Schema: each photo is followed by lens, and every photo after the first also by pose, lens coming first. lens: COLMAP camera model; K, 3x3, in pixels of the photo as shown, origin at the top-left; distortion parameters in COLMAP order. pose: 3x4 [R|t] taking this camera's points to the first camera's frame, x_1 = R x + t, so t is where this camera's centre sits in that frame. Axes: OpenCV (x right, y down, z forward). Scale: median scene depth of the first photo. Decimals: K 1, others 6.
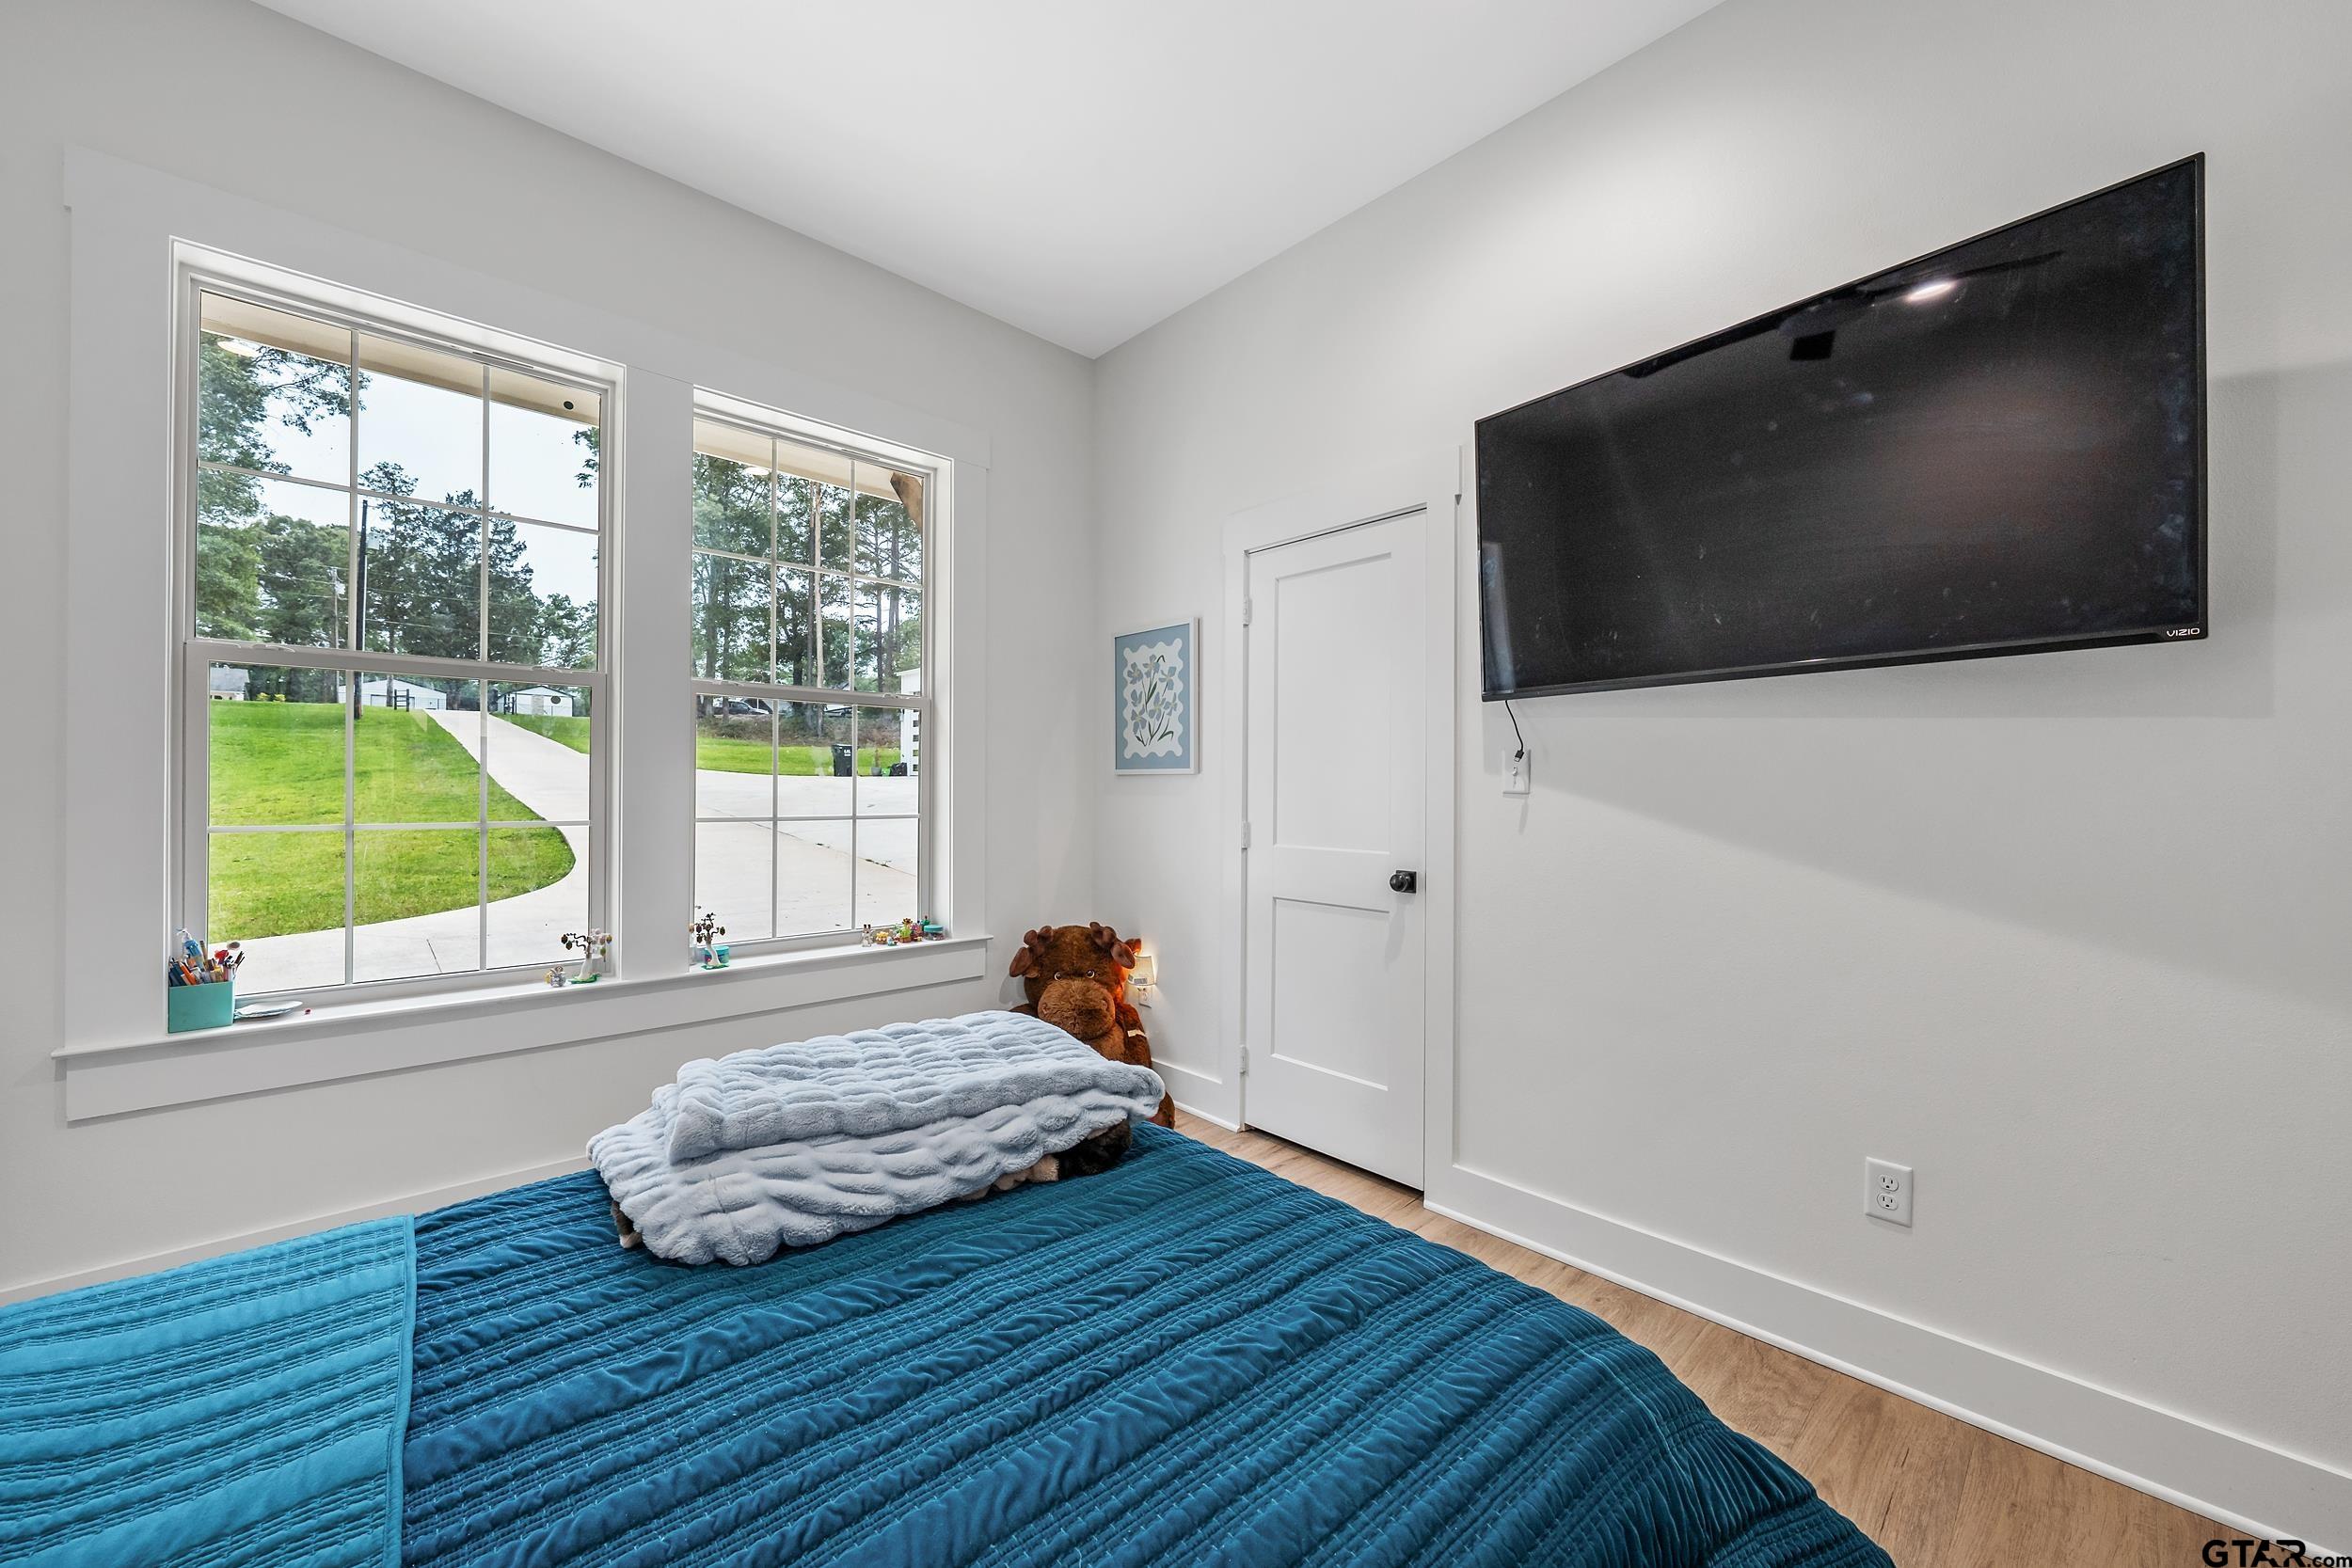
lens RADIAL K [[897.4, 0, 1176.0], [0, 897.4, 784.0], [0, 0, 1]] dist [-0.000329, -0.000039]
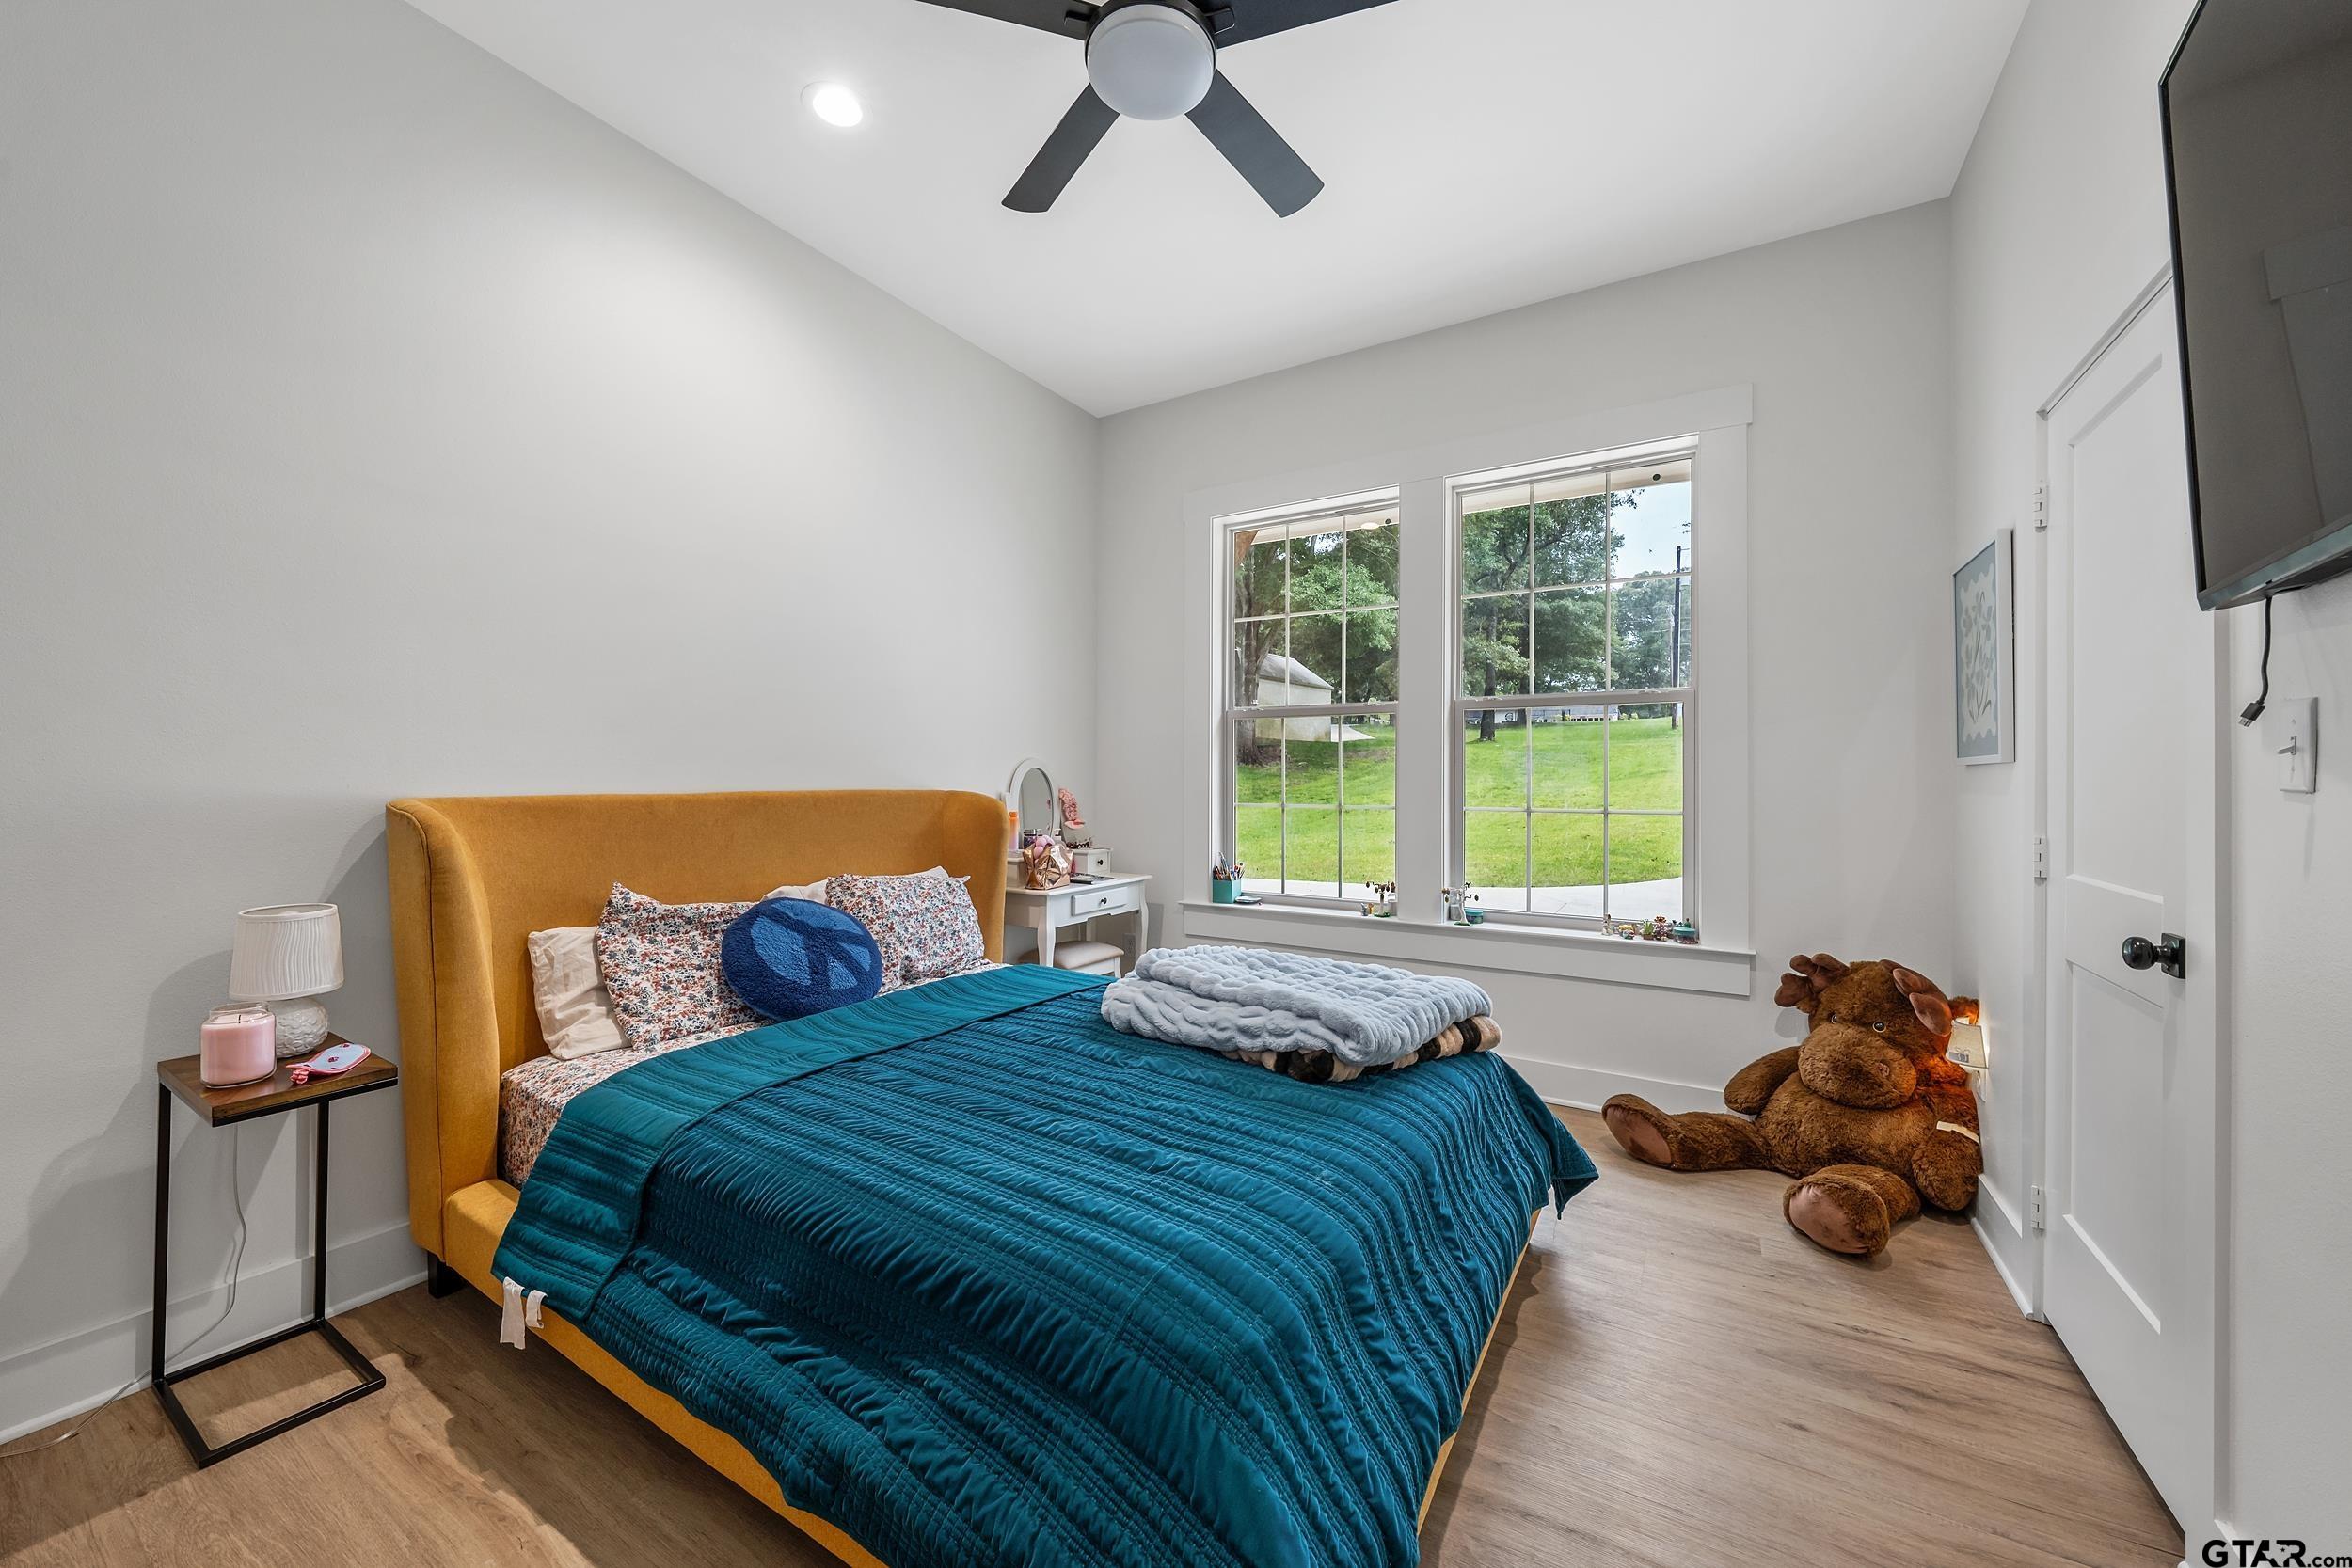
lens RADIAL K [[906.7, 0, 1176.0], [0, 906.7, 784.0], [0, 0, 1]] dist [0.000561, 0.000053]
pose [[0.244740, -0.003263, -0.969583, 0.853899], [0.001867, 0.999994, -0.002894, 0.010153], [0.969587, -0.001102, 0.244745, 0.387718]]
